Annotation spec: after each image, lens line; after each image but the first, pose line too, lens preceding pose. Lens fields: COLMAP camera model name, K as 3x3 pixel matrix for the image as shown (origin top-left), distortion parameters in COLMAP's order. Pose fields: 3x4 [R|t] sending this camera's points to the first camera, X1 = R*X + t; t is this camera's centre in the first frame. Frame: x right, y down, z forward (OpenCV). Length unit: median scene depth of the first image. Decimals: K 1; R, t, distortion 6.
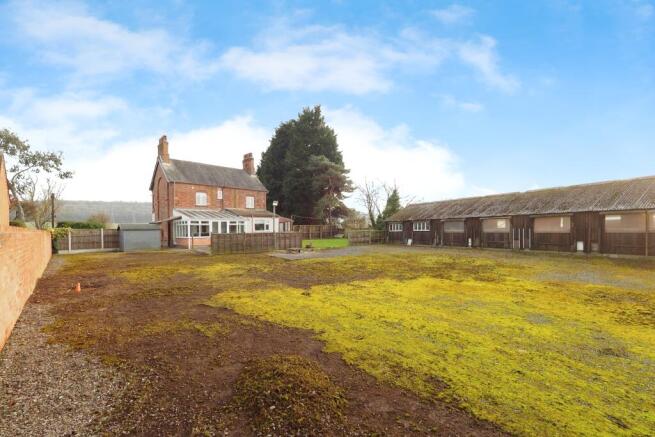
lens RADIAL K [[276.5, 0, 324.0], [0, 276.5, 229.8], [0, 0, 1]] dist [-0.005474, -0.000656]
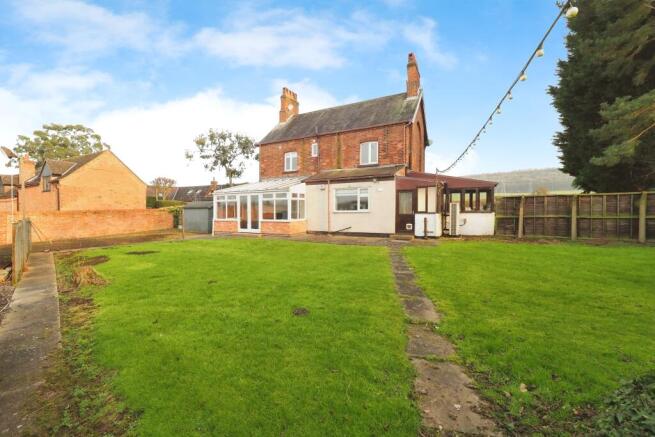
lens RADIAL K [[276.5, 0, 323.1], [0, 276.5, 212.1], [0, 0, 1]] dist [-0.005474, -0.000656]
pose [[0.284907, 0.032318, -0.958010, 0.224345], [0.007609, 0.999324, 0.035974, -0.012131], [0.958525, -0.017539, 0.284469, 0.872663]]
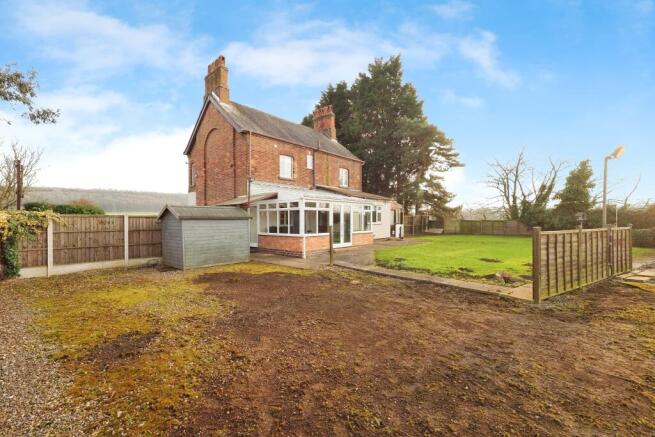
lens RADIAL K [[276.5, 0, 323.7], [0, 276.5, 221.0], [0, 0, 1]] dist [-0.005474, -0.000656]
pose [[0.998798, 0.011959, 0.047532, -0.387350], [-0.011893, 0.999928, -0.001668, 0.002019], [-0.047548, 0.001100, 0.998868, 0.412225]]
